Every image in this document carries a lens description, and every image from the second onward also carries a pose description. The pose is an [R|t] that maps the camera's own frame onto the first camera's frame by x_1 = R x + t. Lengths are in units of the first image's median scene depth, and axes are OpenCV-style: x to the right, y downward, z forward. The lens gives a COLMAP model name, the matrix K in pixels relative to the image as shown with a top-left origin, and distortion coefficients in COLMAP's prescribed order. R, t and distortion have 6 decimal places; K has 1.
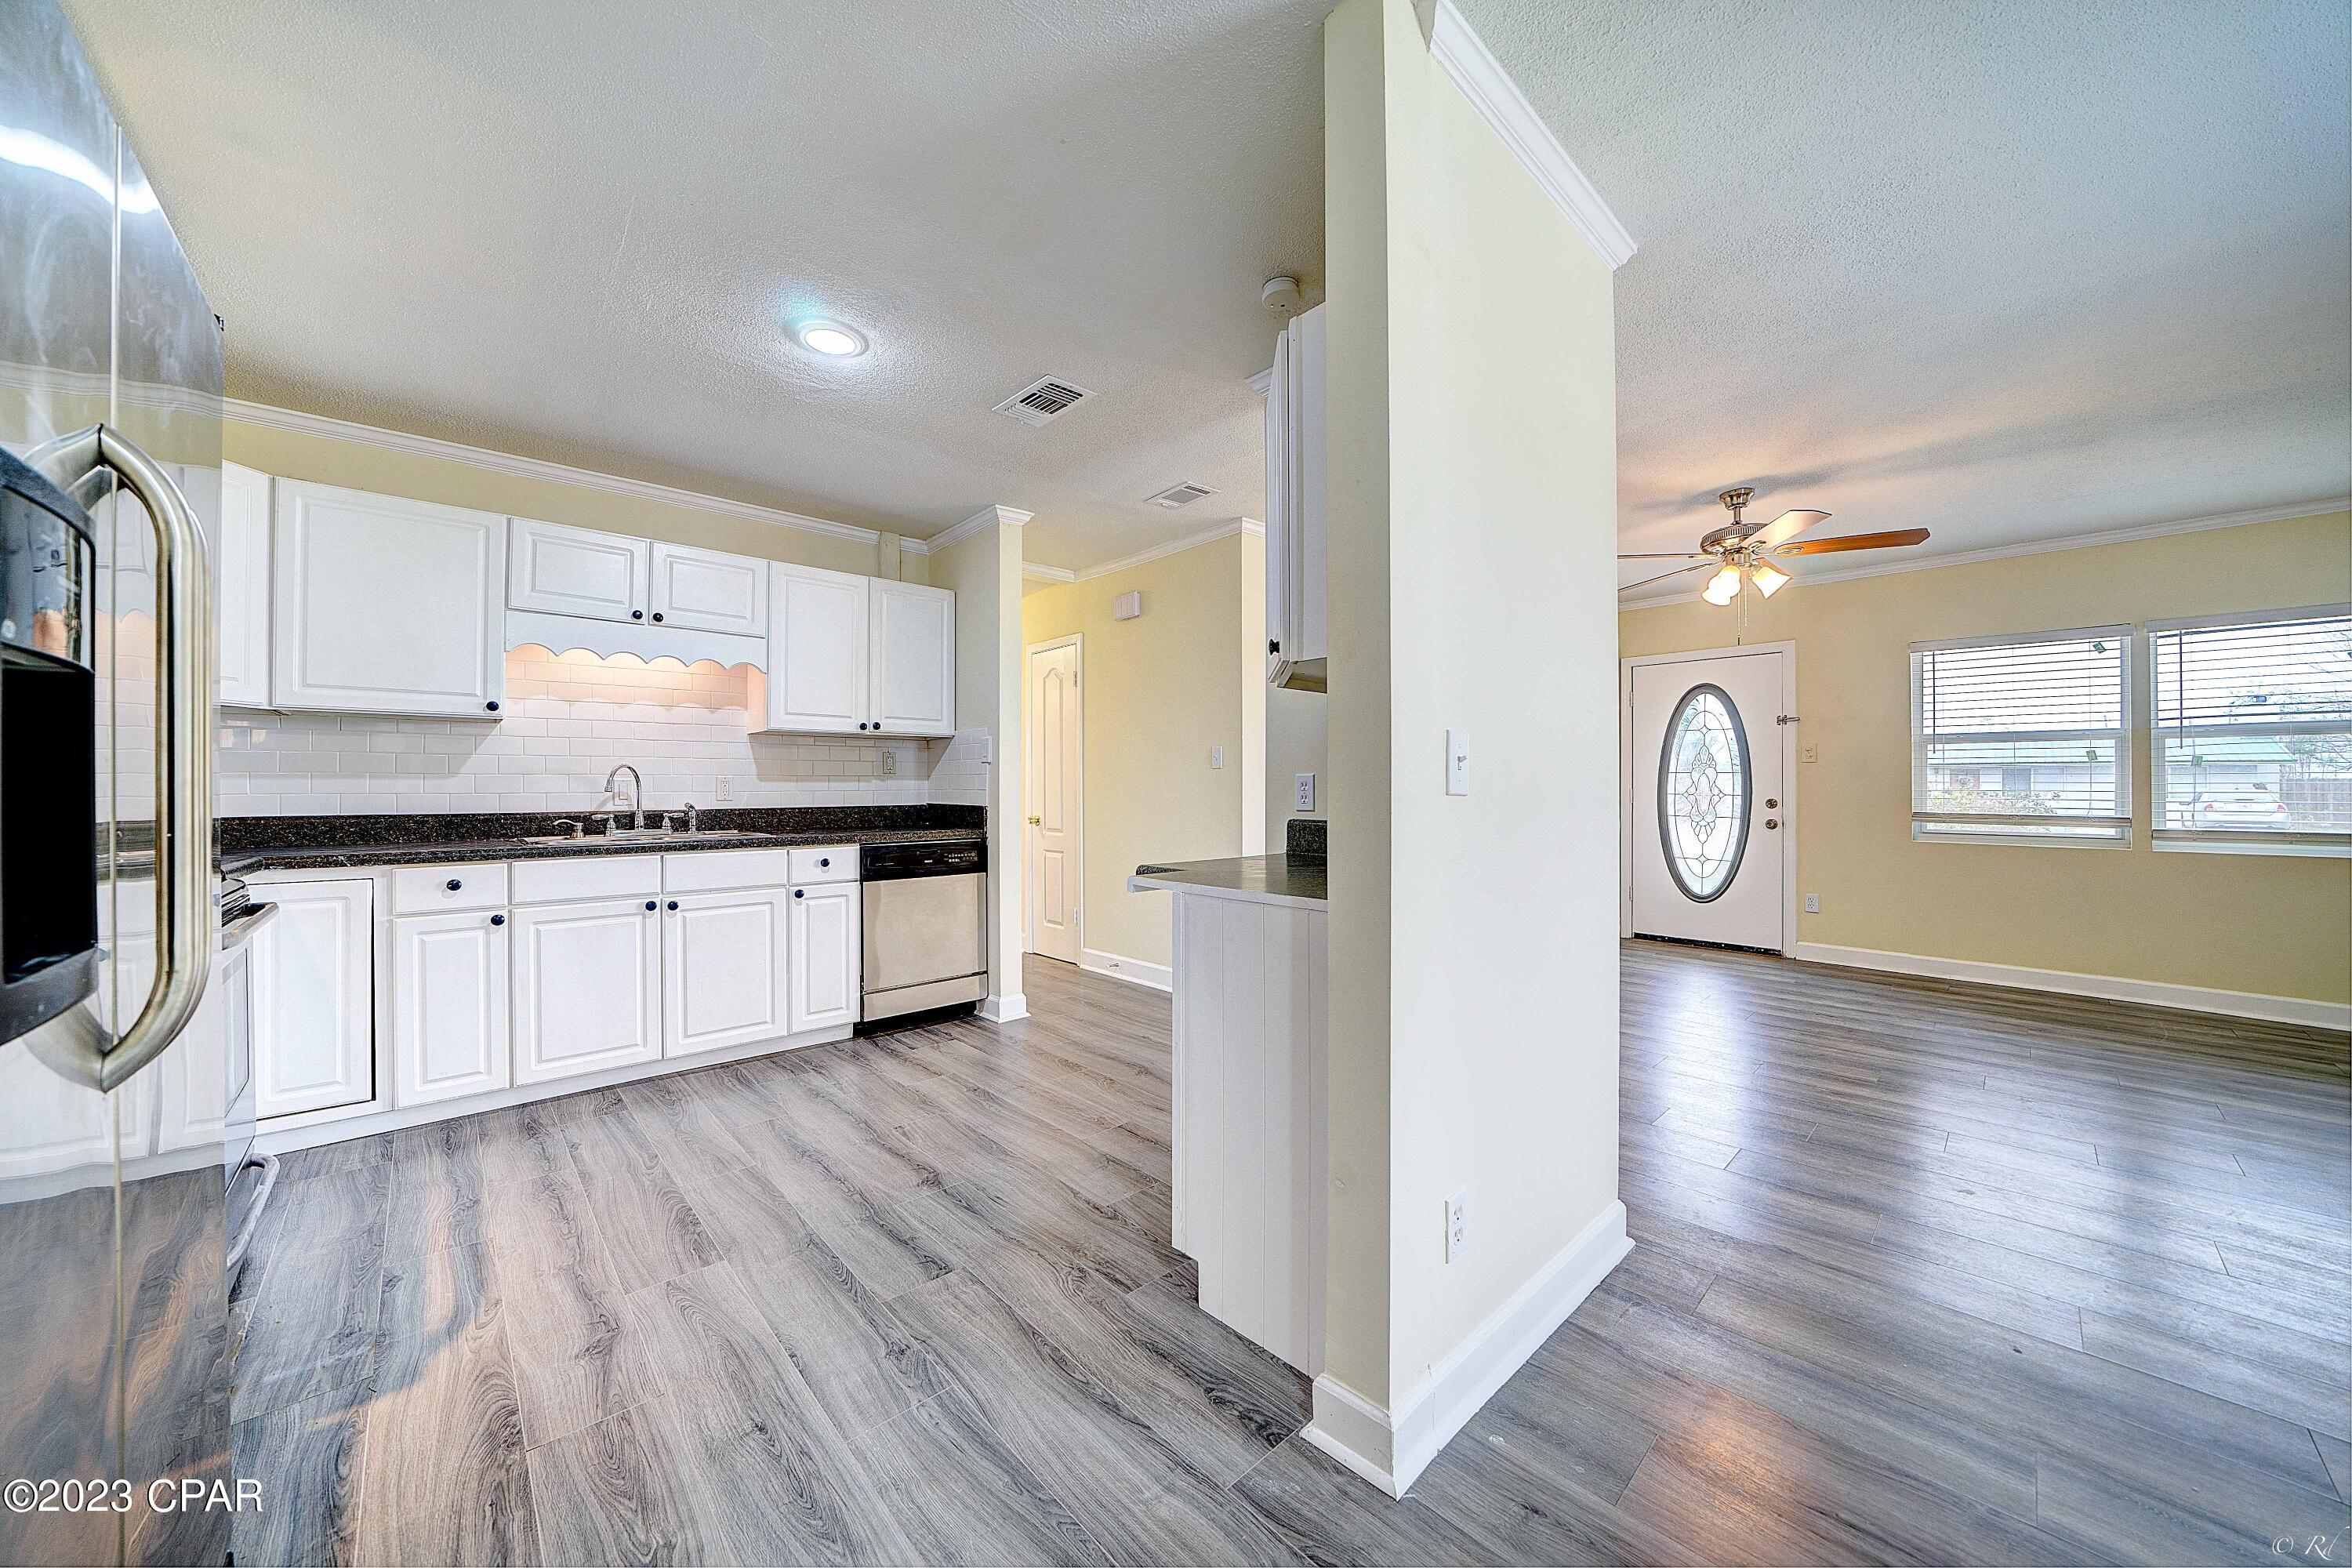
lens RADIAL K [[814.1, 0, 1173.8], [0, 814.1, 785.4], [0, 0, 1]] dist [-0.024797, 0.002201]
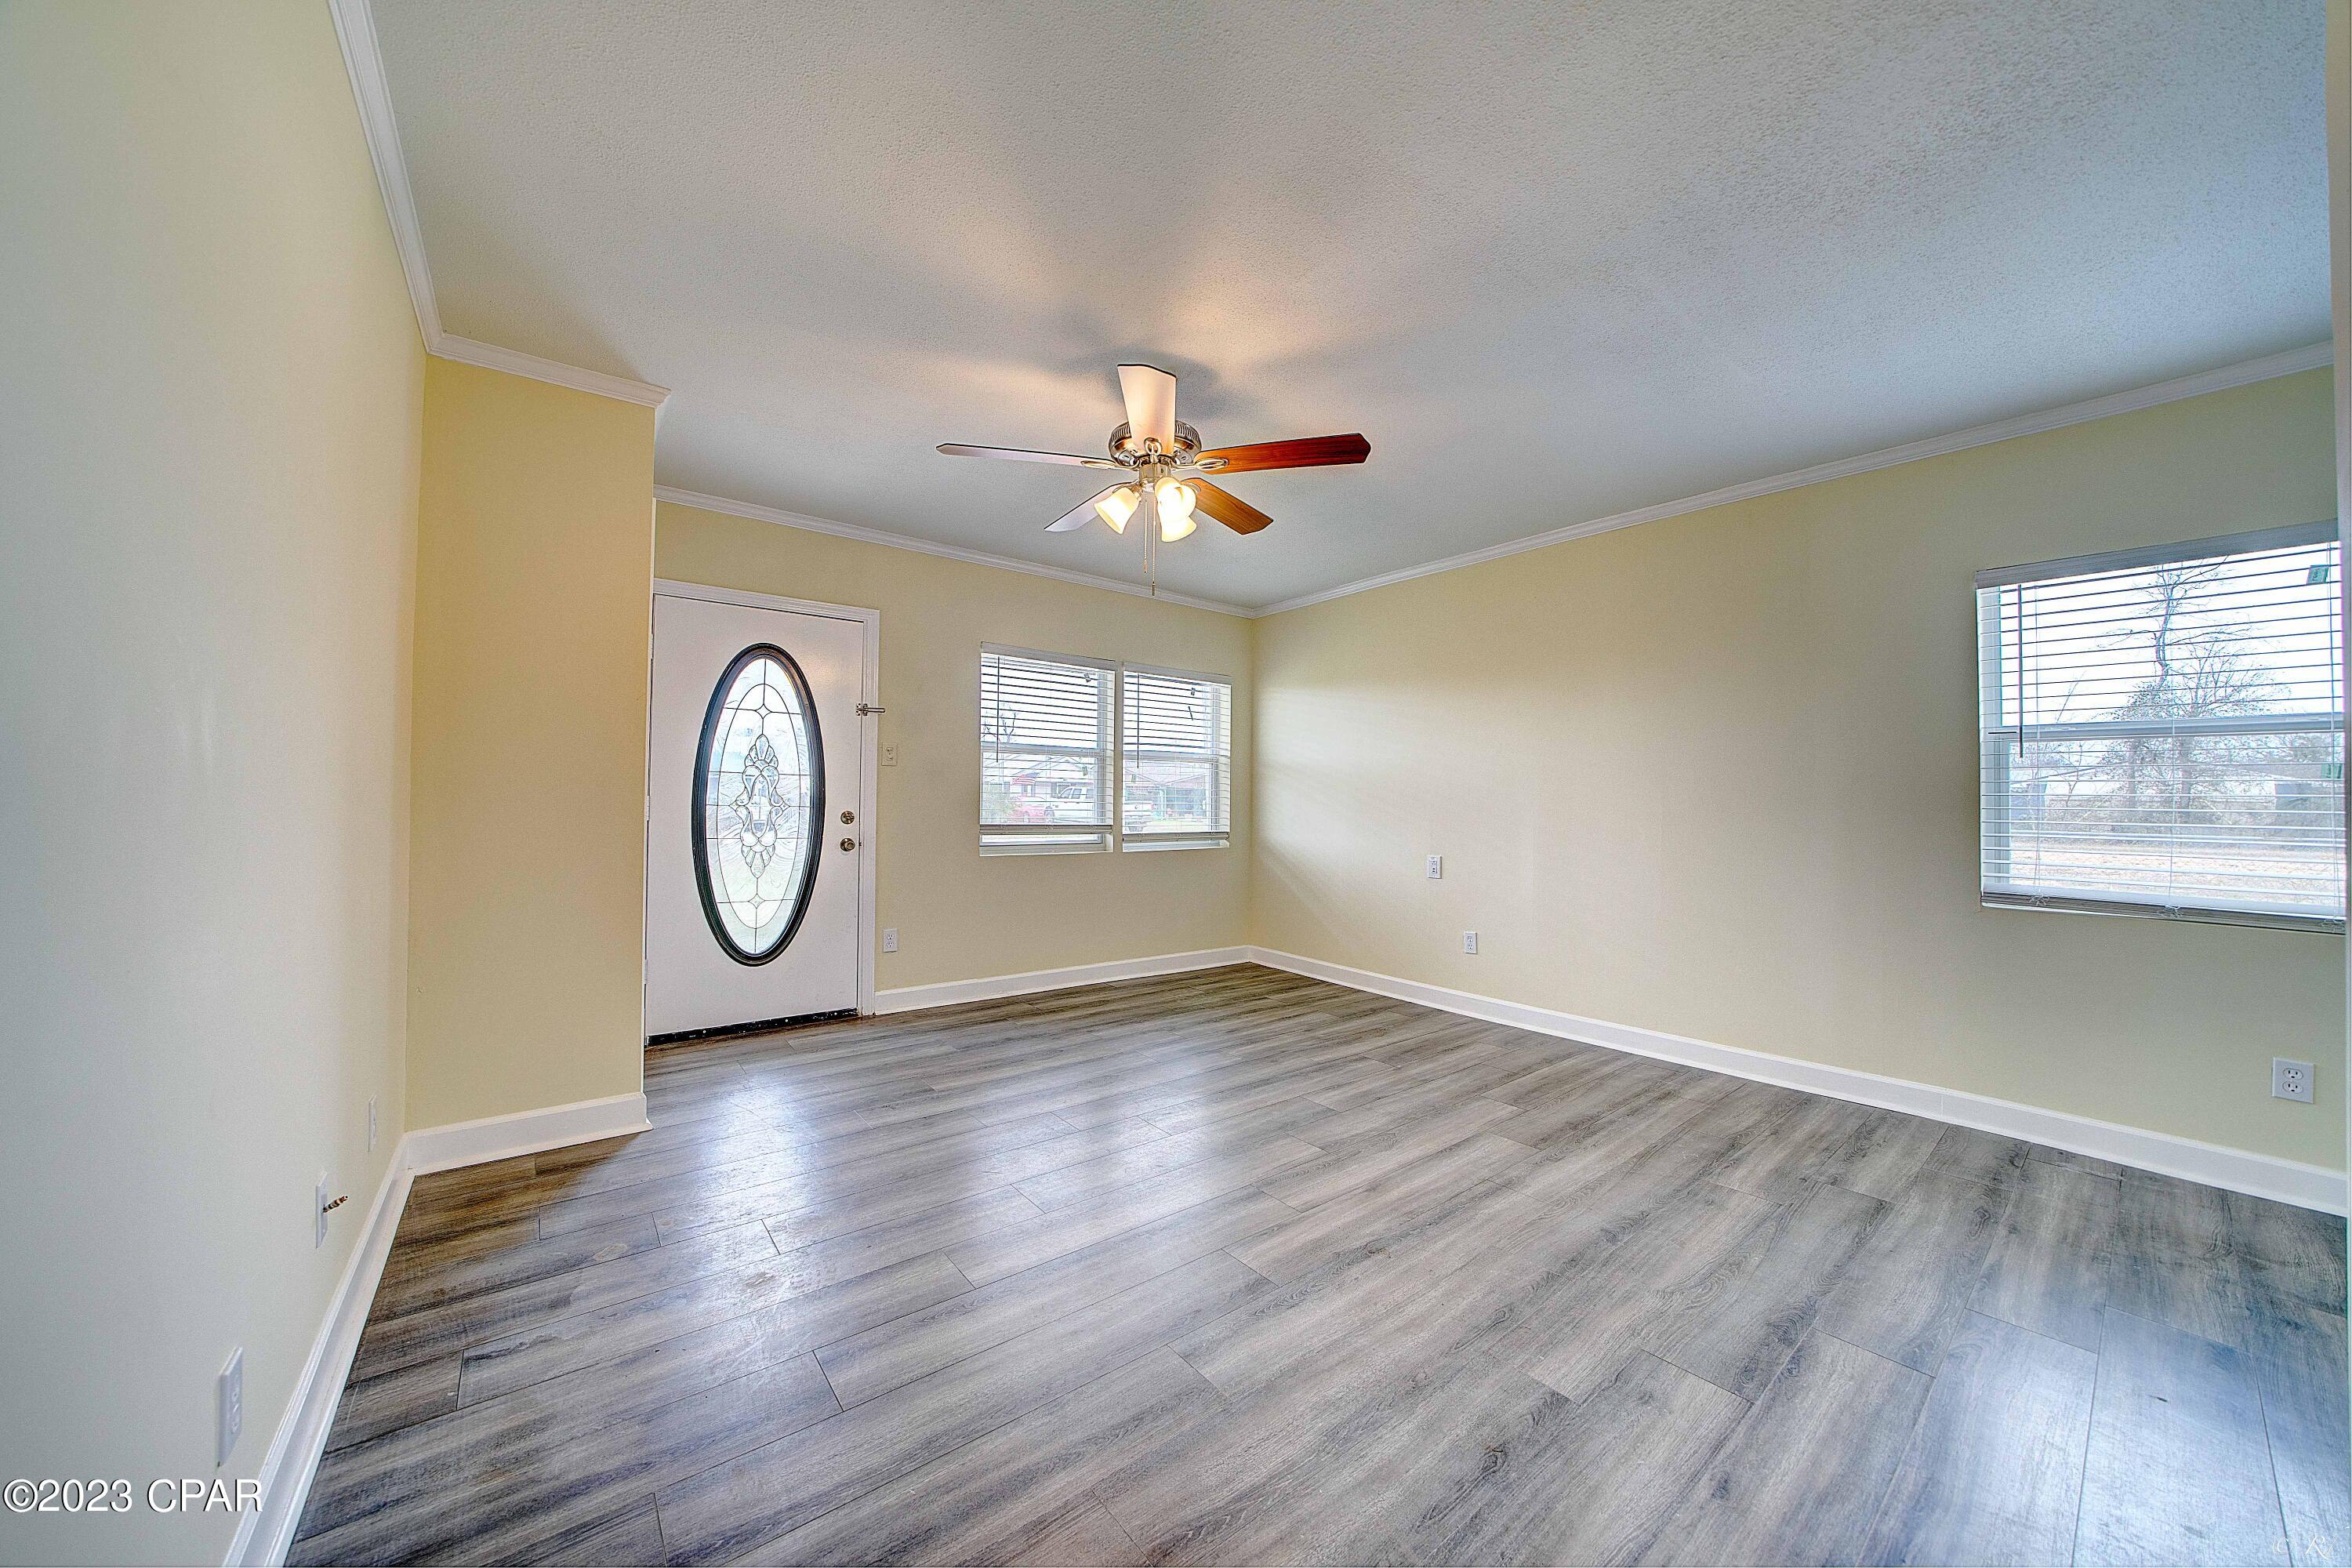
lens RADIAL K [[814.1, 0, 1173.8], [0, 814.1, 785.4], [0, 0, 1]] dist [-0.024797, 0.002201]
pose [[0.078504, 0.017852, 0.996754, 0.006384], [-0.016666, 0.999723, -0.016593, 0.000040], [-0.996775, -0.015310, 0.078779, 0.939483]]
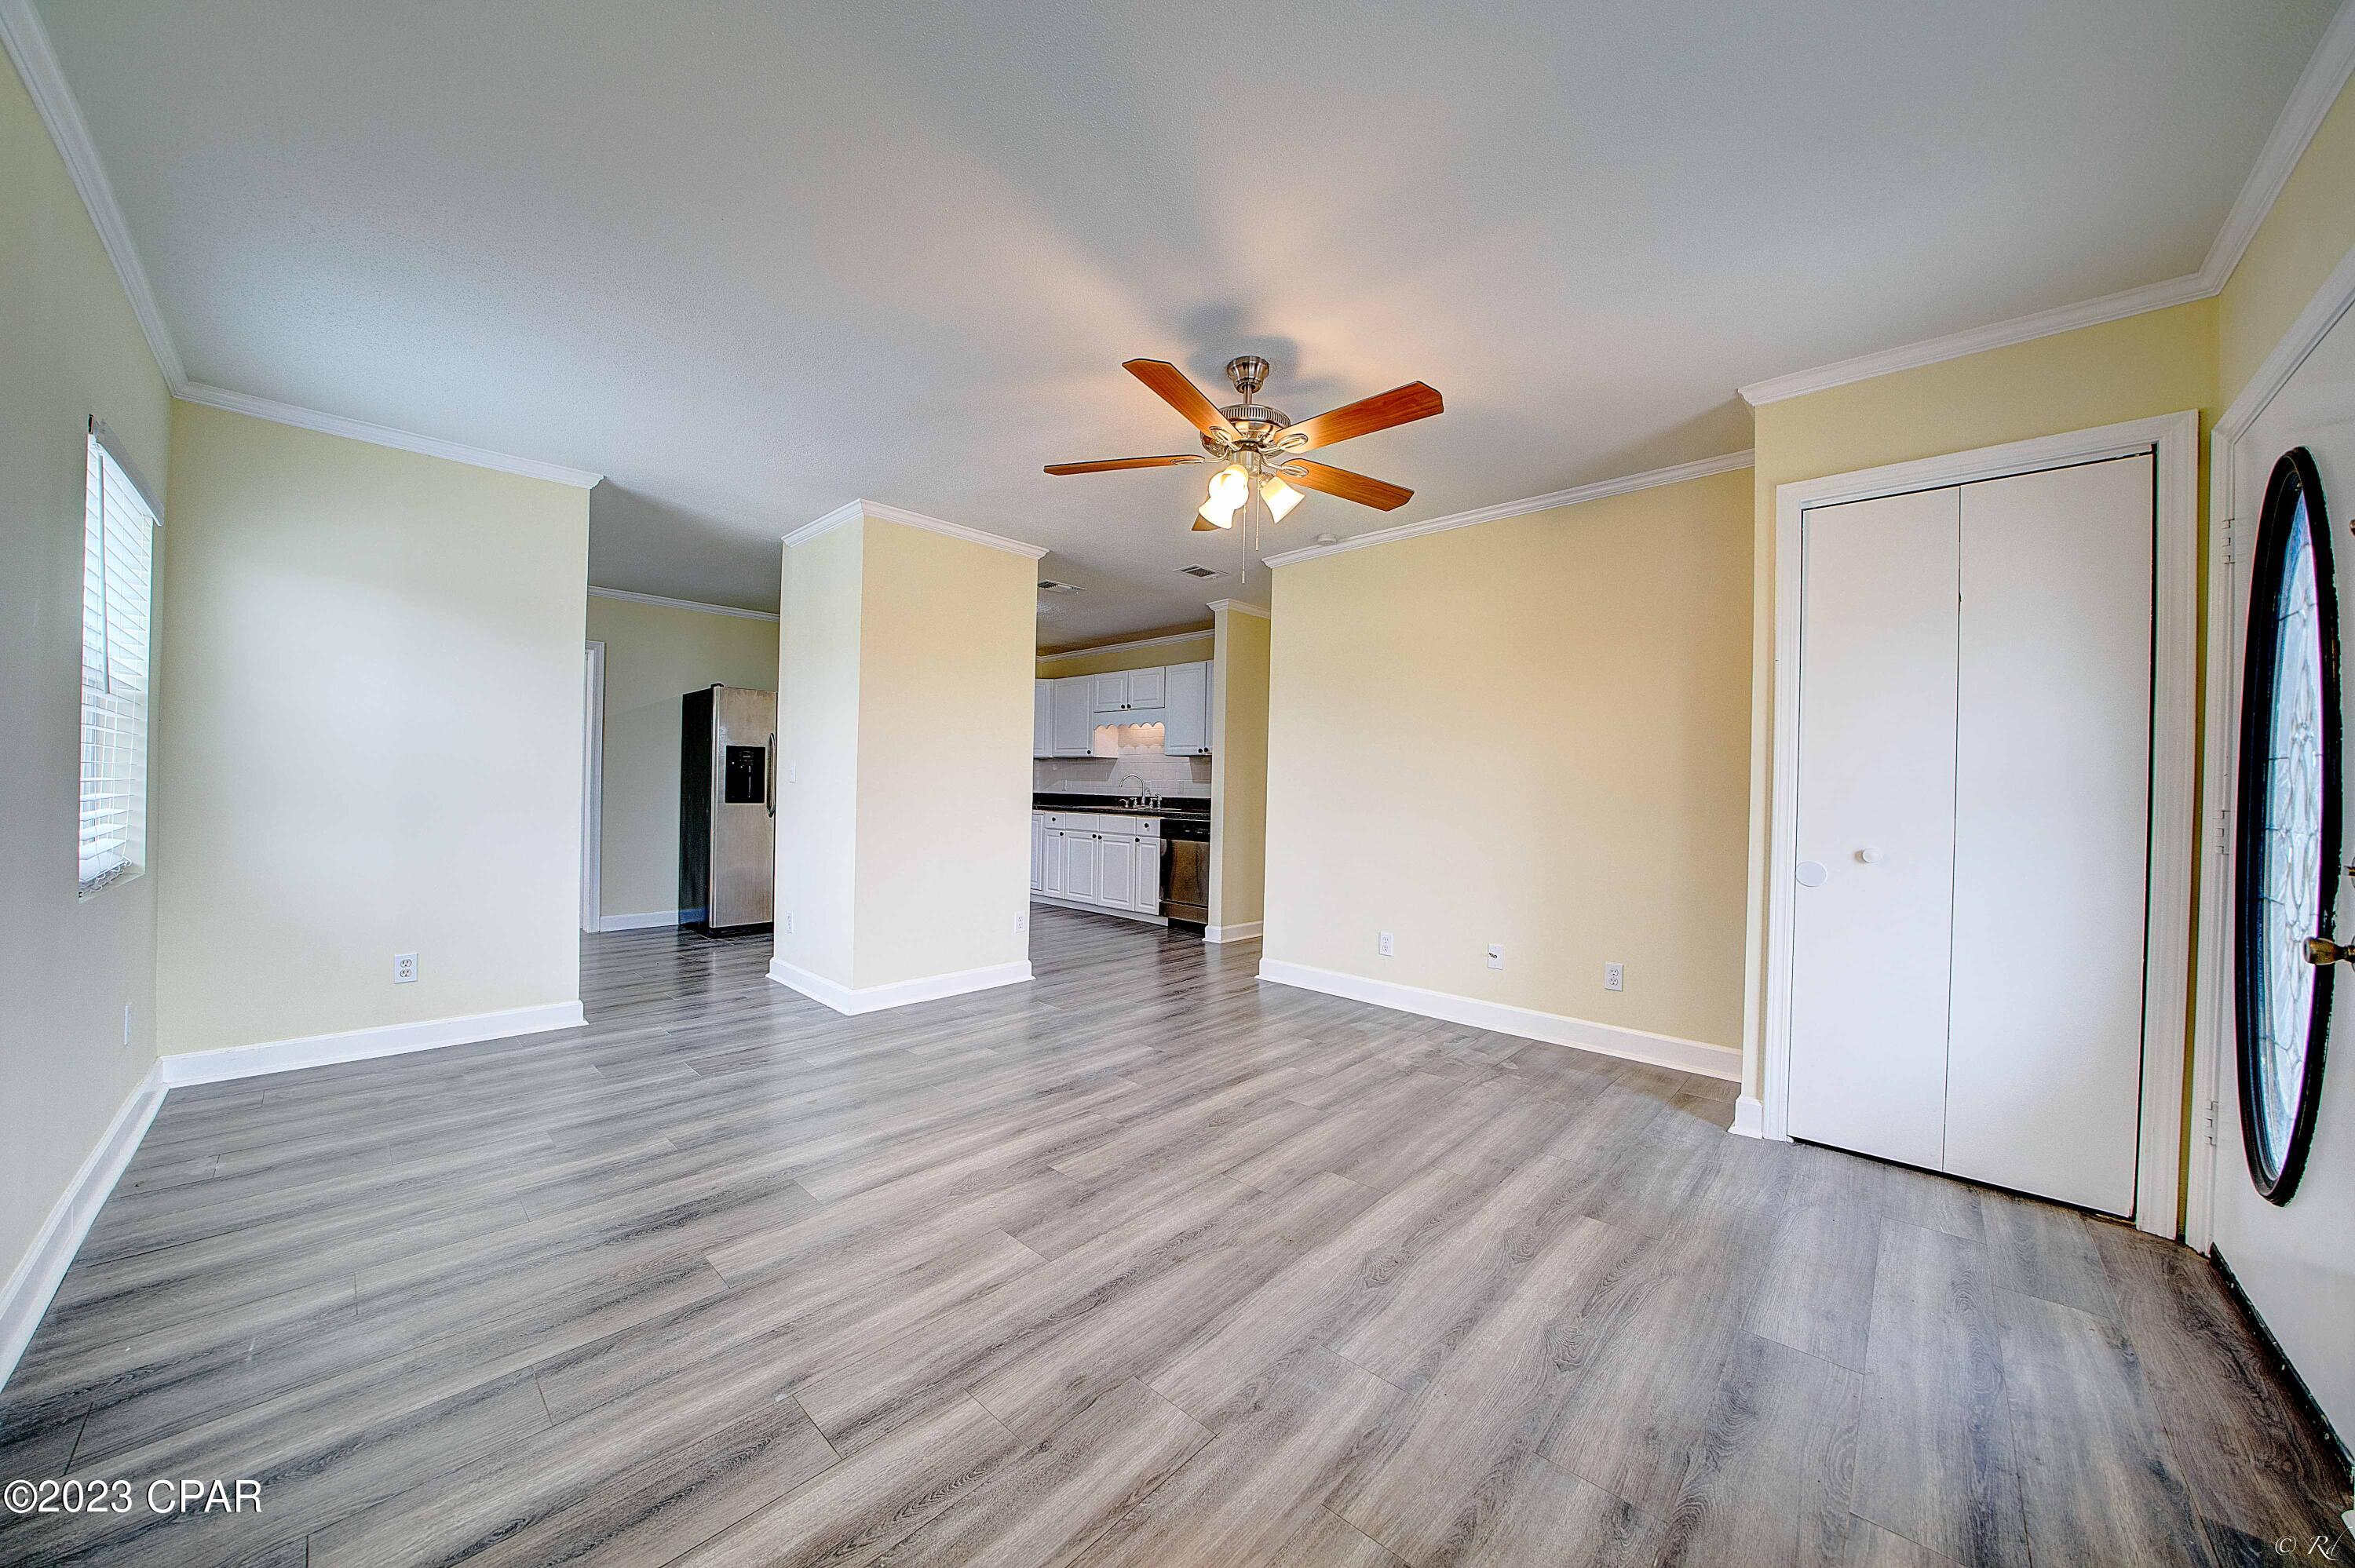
lens RADIAL K [[815.0, 0, 1175.3], [0, 815.0, 785.4], [0, 0, 1]] dist [-0.024797, 0.002201]
pose [[0.068043, 0.001463, -0.997681, 1.424513], [-0.015033, 0.999887, 0.000441, 0.001222], [0.997569, 0.014968, 0.068058, 0.909958]]
